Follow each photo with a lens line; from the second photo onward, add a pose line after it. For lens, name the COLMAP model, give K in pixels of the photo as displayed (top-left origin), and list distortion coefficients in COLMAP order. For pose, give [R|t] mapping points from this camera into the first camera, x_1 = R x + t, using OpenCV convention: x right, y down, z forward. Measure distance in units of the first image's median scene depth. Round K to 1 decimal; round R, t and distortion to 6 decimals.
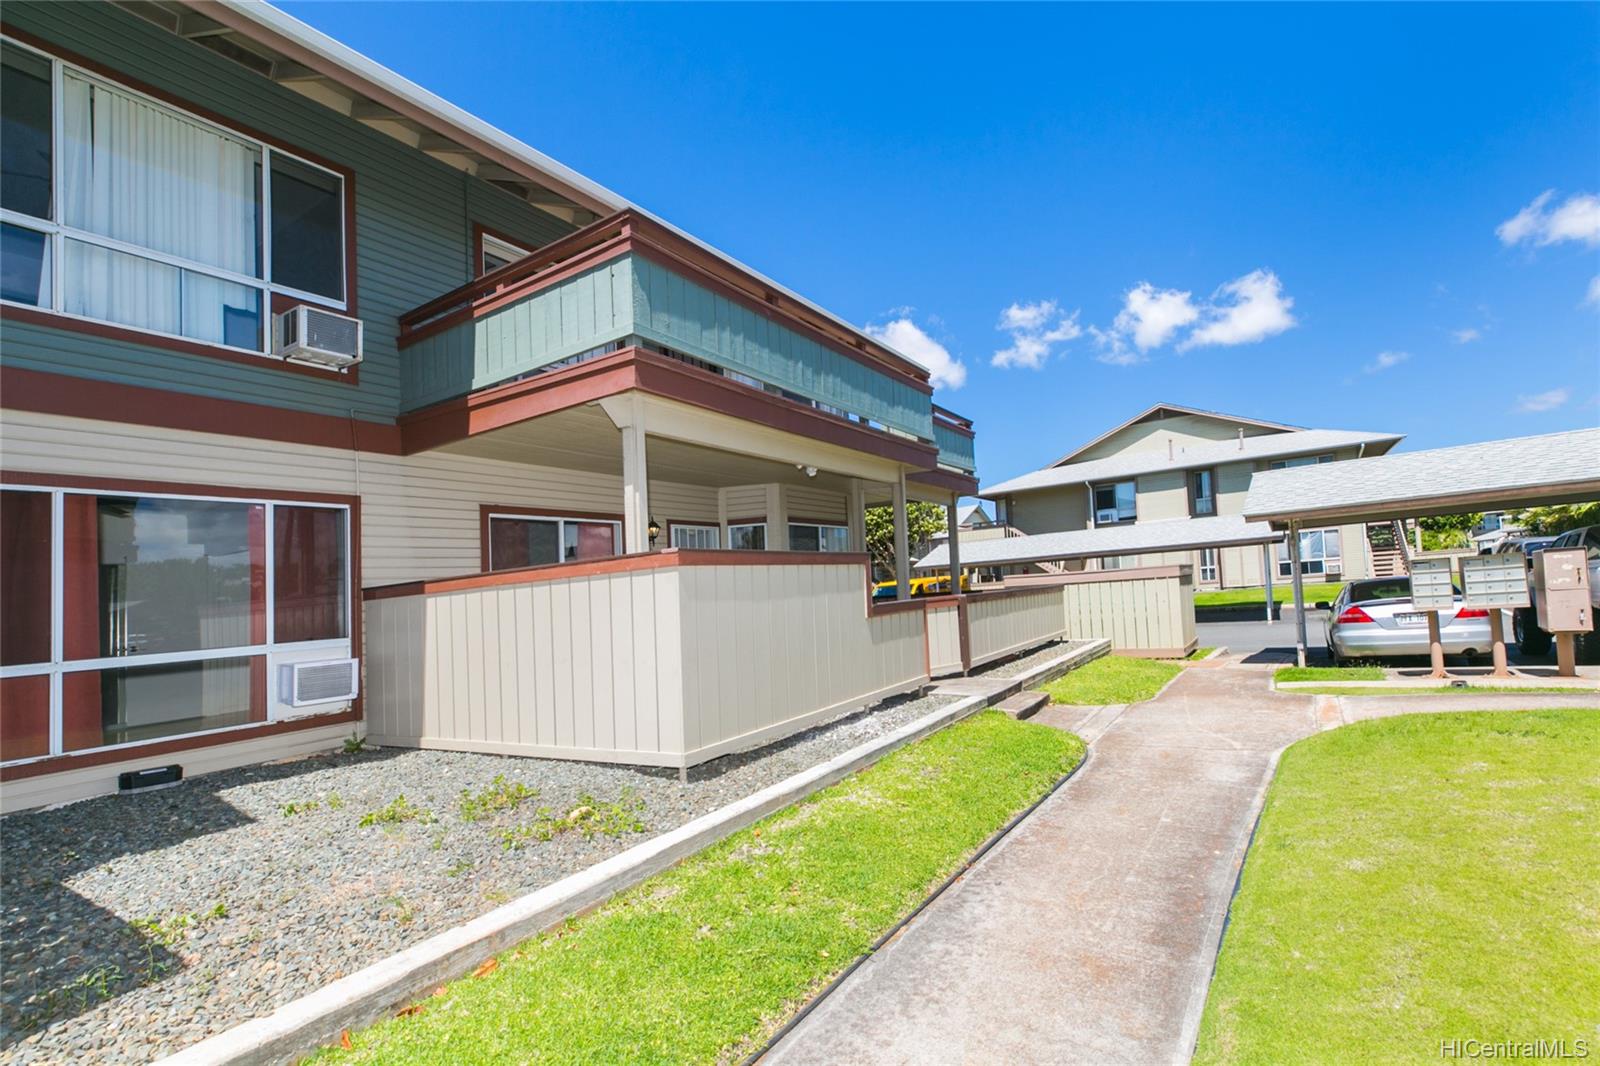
lens RADIAL K [[712.1, 0, 800.7], [0, 712.1, 531.6], [0, 0, 1]] dist [0.019757, -0.013857]
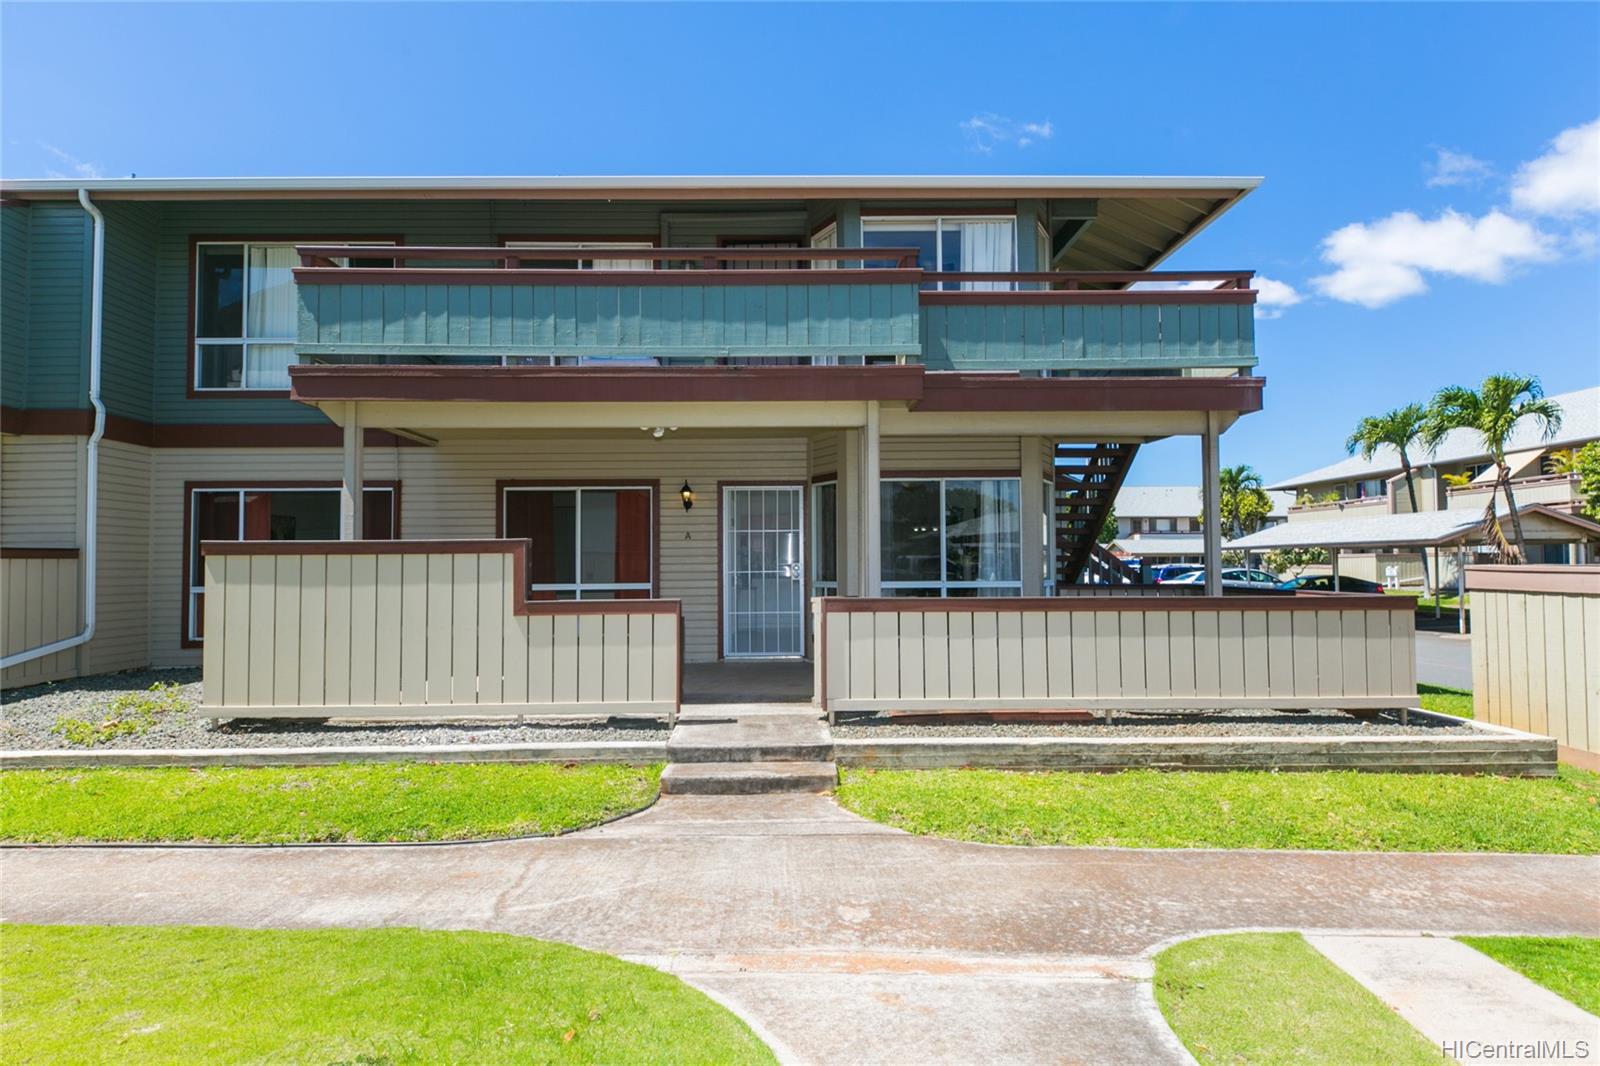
lens RADIAL K [[876.5, 0, 801.9], [0, 876.5, 469.0], [0, 0, 1]] dist [-0.003375, -0.002693]
pose [[0.565619, -0.023089, -0.824344, 1.014652], [0.039117, 0.999234, -0.001148, -0.034870], [0.823739, -0.031597, 0.566089, 0.607313]]
